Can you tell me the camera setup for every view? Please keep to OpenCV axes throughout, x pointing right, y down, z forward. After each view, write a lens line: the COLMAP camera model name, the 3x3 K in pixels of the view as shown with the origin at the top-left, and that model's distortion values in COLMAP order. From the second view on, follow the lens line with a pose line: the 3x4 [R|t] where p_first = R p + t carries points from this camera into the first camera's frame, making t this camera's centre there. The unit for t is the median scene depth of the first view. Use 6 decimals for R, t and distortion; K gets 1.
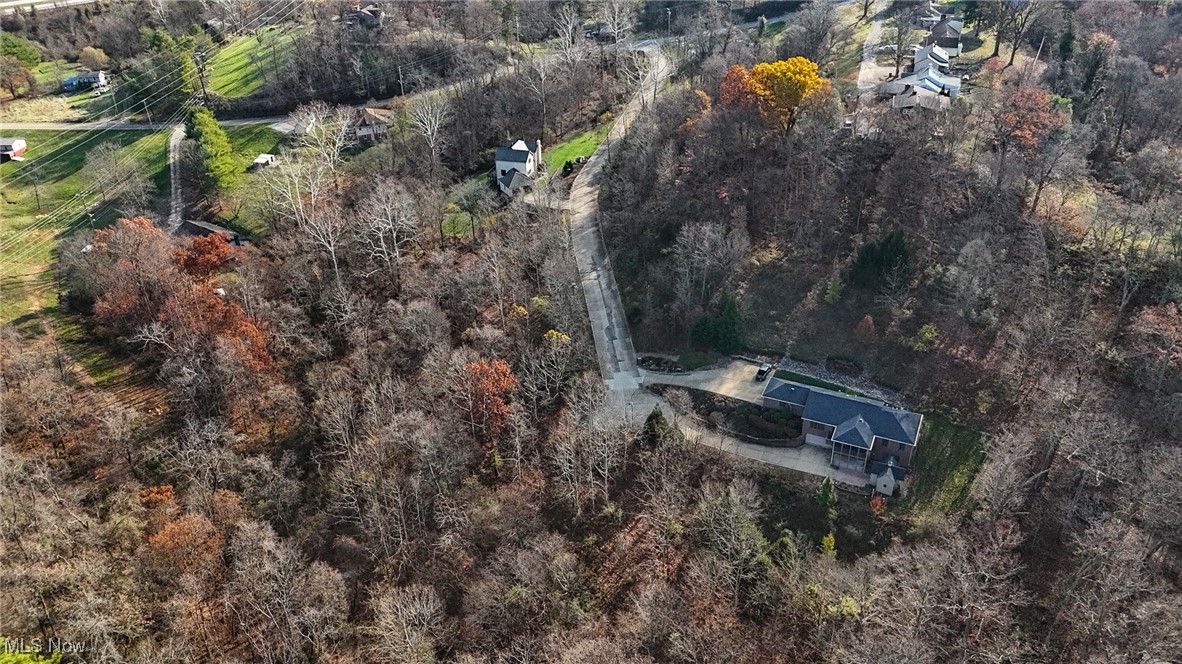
lens RADIAL K [[928.1, 0, 591.0], [0, 928.1, 332.0], [0, 0, 1]] dist [0.104079, -0.133495]
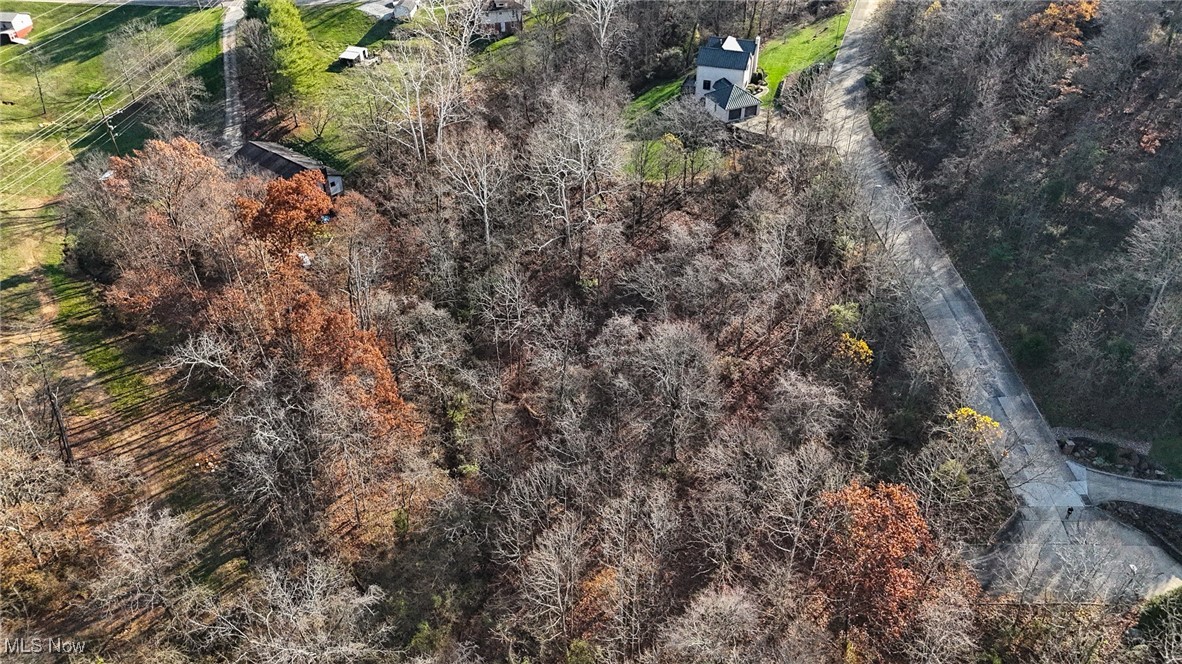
lens RADIAL K [[928.1, 0, 591.0], [0, 928.1, 332.0], [0, 0, 1]] dist [0.104079, -0.133495]
pose [[0.998292, 0.046389, -0.035508, -0.151604], [-0.042956, 0.994833, 0.091991, -0.053756], [0.039592, -0.090309, 0.995127, 0.319615]]
